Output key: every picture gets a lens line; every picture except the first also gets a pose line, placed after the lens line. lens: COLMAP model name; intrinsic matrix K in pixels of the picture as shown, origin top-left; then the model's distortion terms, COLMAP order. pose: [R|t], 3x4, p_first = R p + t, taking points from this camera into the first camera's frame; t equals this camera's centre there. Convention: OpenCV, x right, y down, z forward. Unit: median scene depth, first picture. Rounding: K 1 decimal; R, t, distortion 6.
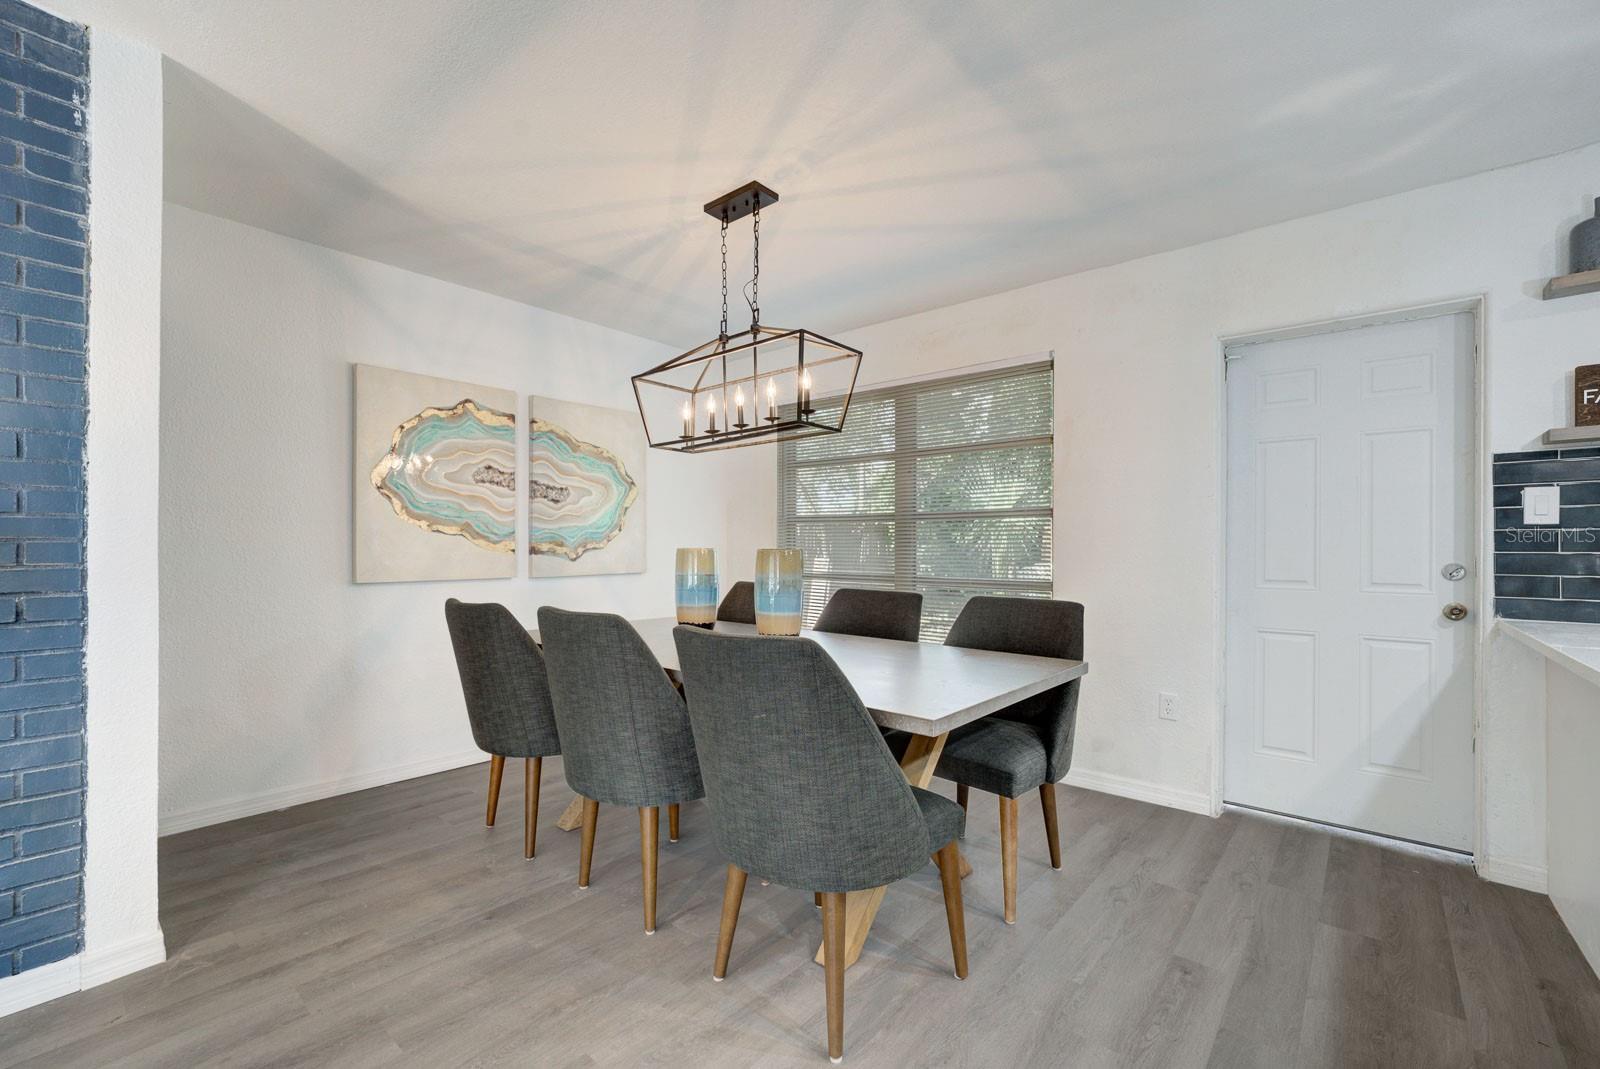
lens RADIAL K [[670.0, 0, 805.1], [0, 670.0, 545.7], [0, 0, 1]] dist [-0.007731, 0.002069]
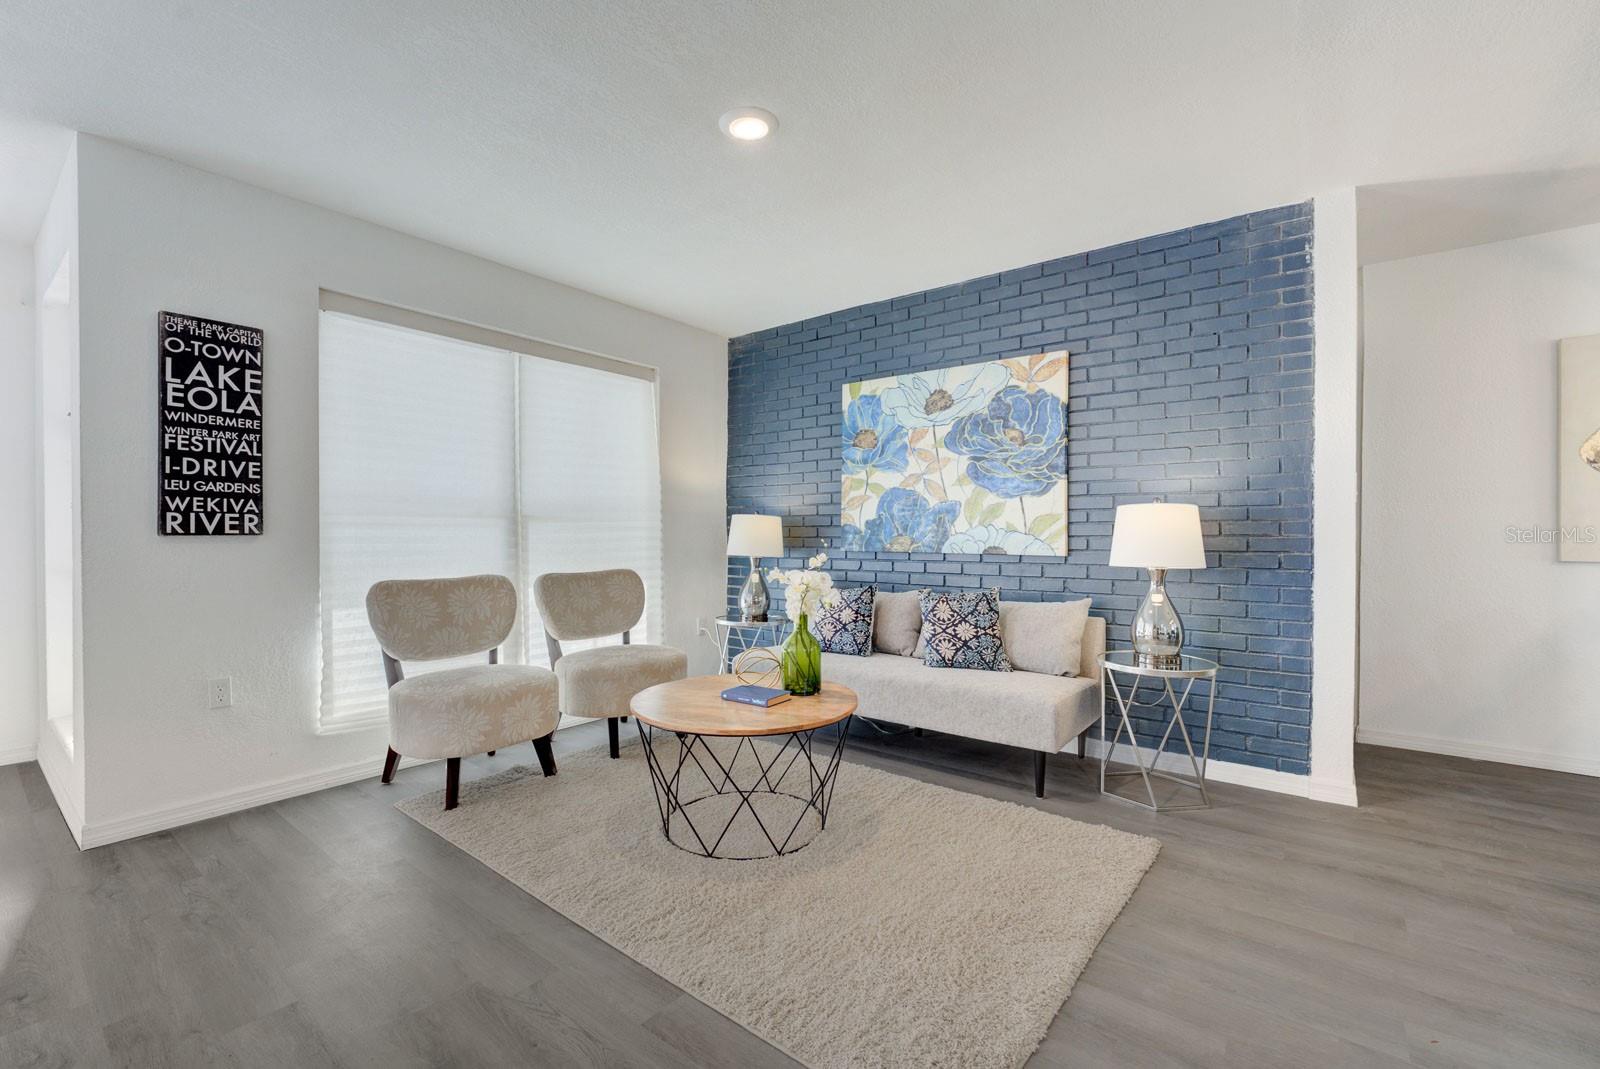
lens RADIAL K [[670.0, 0, 806.8], [0, 670.0, 536.3], [0, 0, 1]] dist [-0.007731, 0.002069]
pose [[0.049023, 0.004849, -0.998786, 0.458541], [0.003291, 0.999982, 0.005016, 0.017884], [0.998792, -0.003533, 0.049006, -0.290545]]
